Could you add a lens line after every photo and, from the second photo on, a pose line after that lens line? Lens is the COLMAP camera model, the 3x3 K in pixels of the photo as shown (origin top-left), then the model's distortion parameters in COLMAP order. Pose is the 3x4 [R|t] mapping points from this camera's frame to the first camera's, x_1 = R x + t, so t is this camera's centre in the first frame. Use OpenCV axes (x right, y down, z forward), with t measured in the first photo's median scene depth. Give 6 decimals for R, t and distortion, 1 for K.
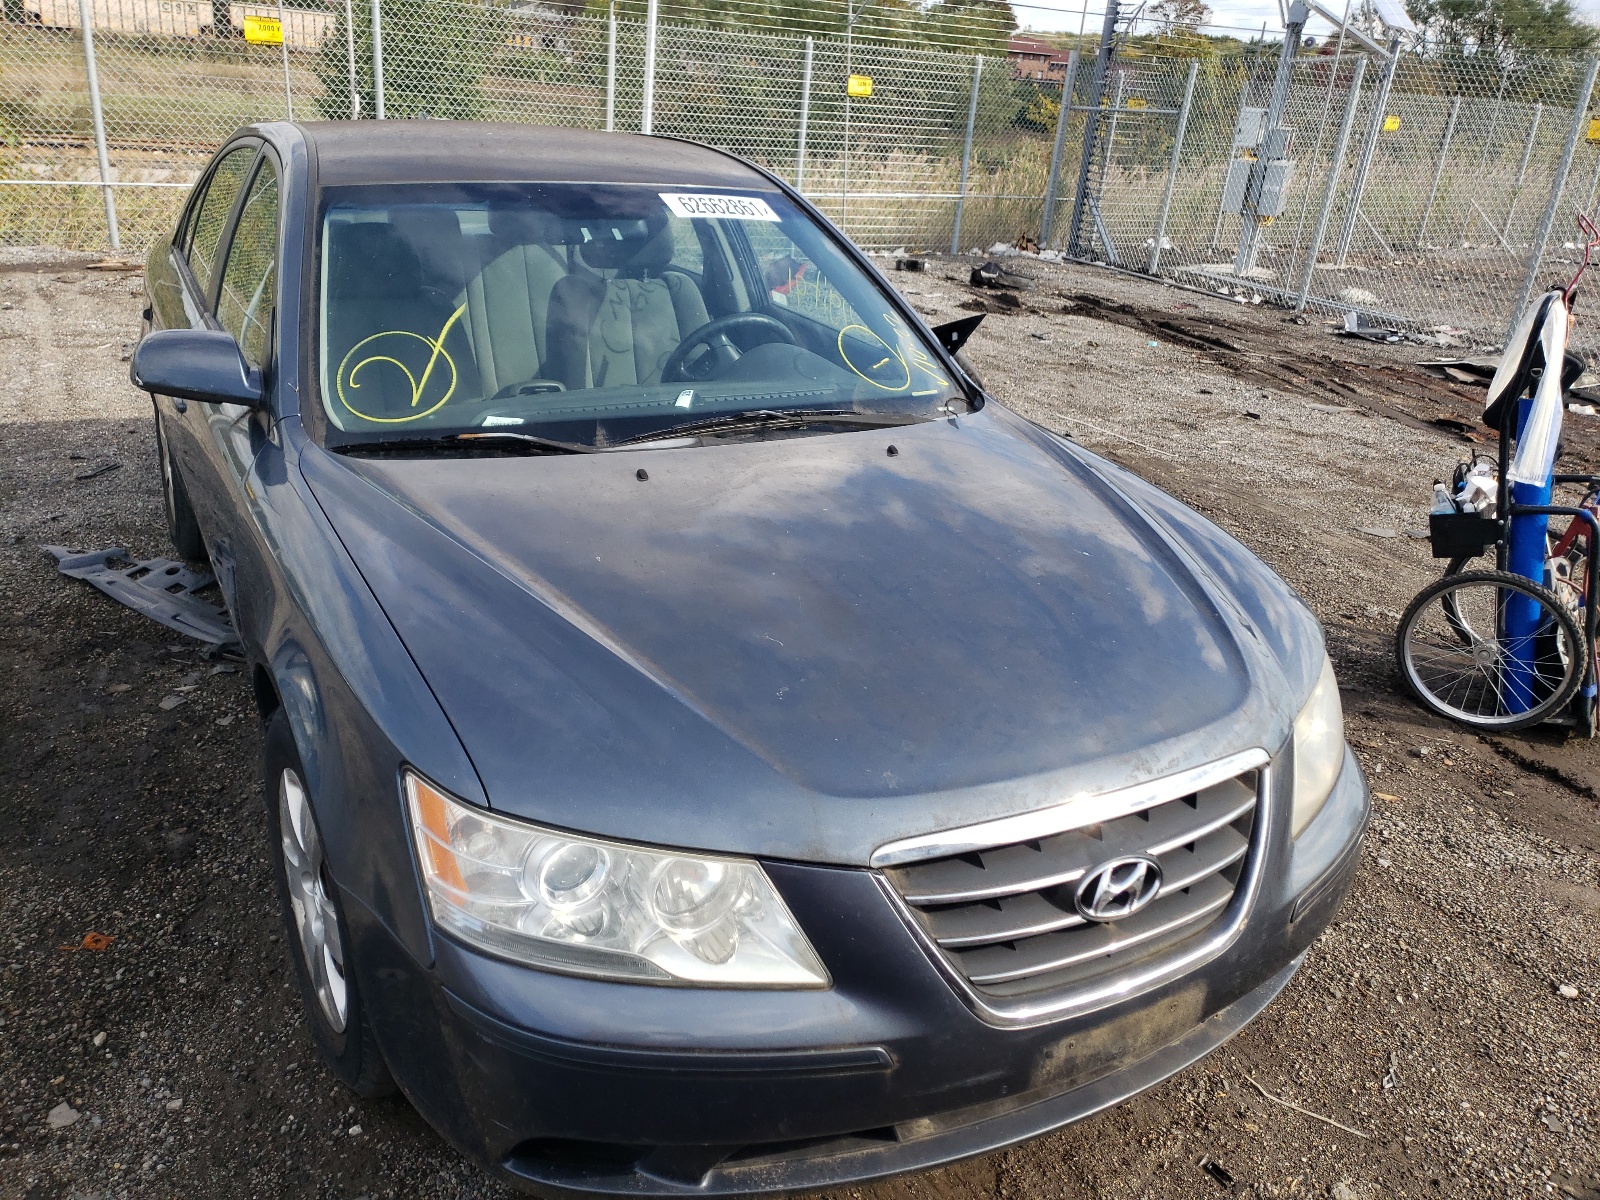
lens RADIAL K [[1192.9, 0, 800.0], [0, 1192.9, 600.0], [0, 0, 1]] dist [0.004329, 0.002262]
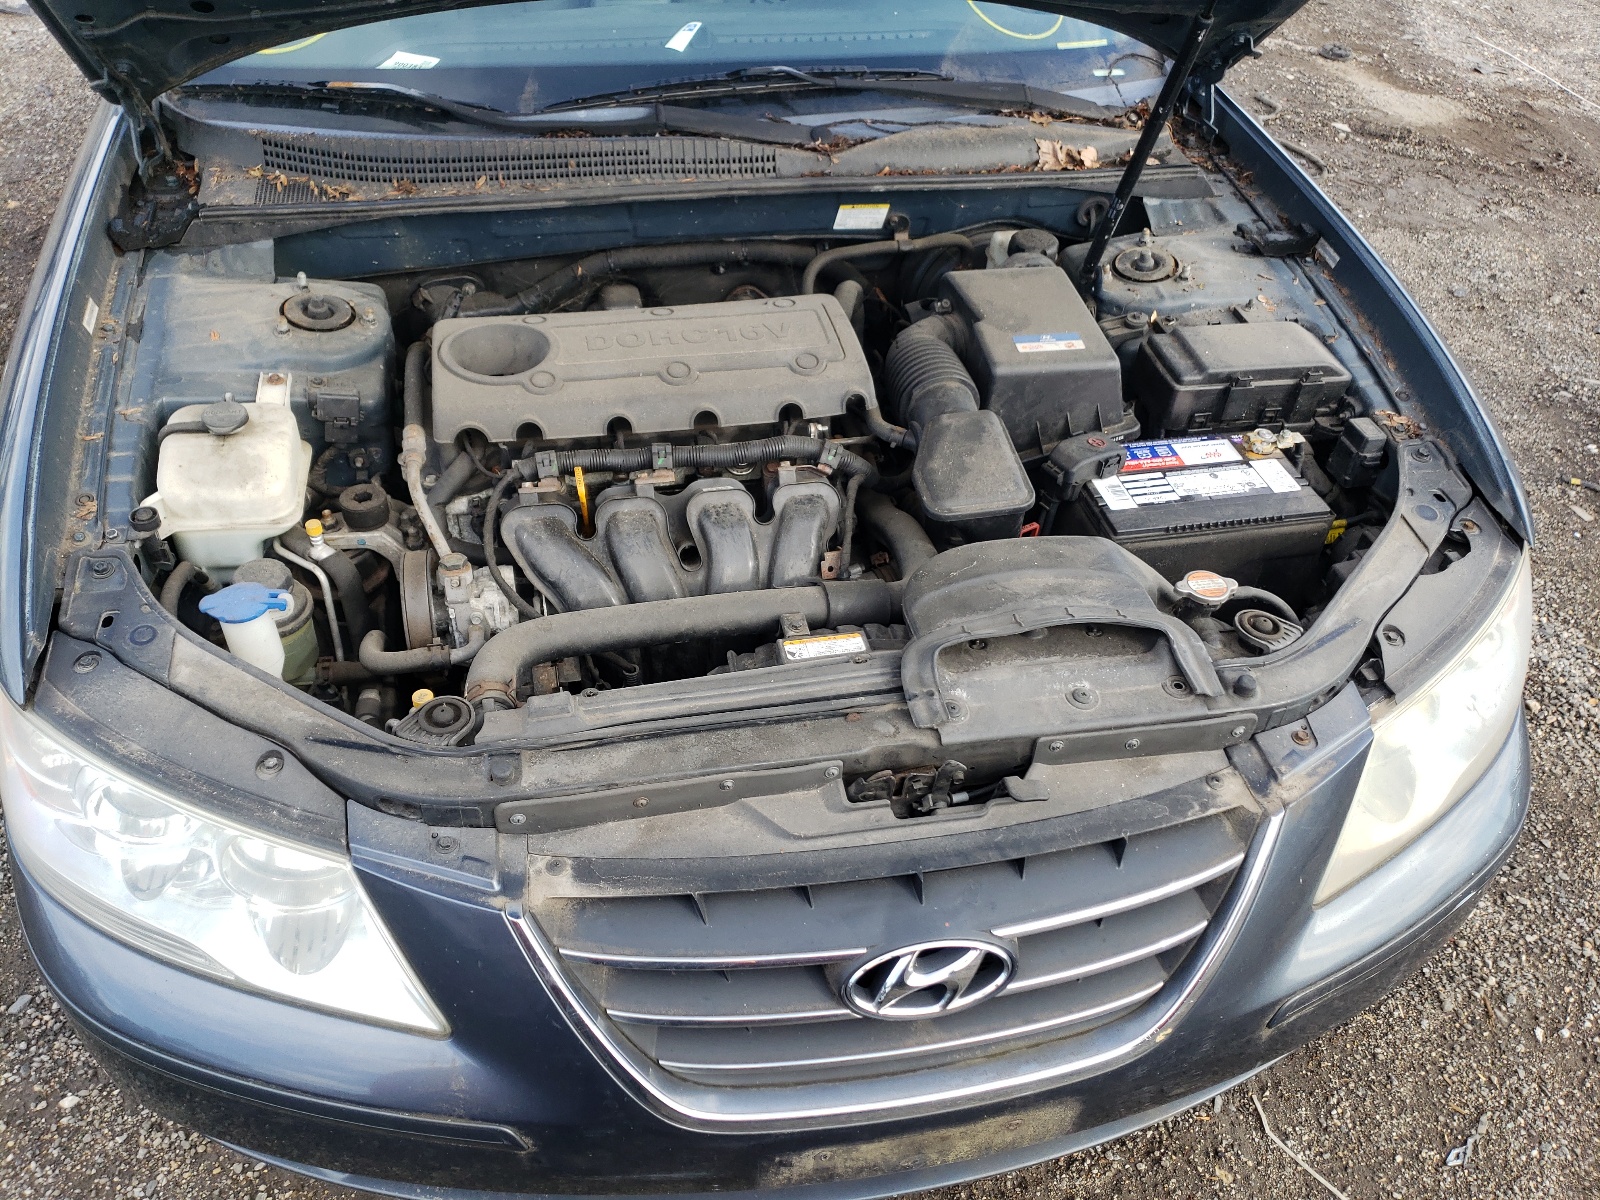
lens RADIAL K [[1225.0, 0, 800.0], [0, 1225.0, 600.0], [0, 0, 1]] dist [0.000390, -0.007500]
pose [[0.953681, 0.184170, -0.237854, 0.241899], [-0.100924, 0.940742, 0.323758, -0.119645], [0.283386, -0.284756, 0.915755, 0.326350]]
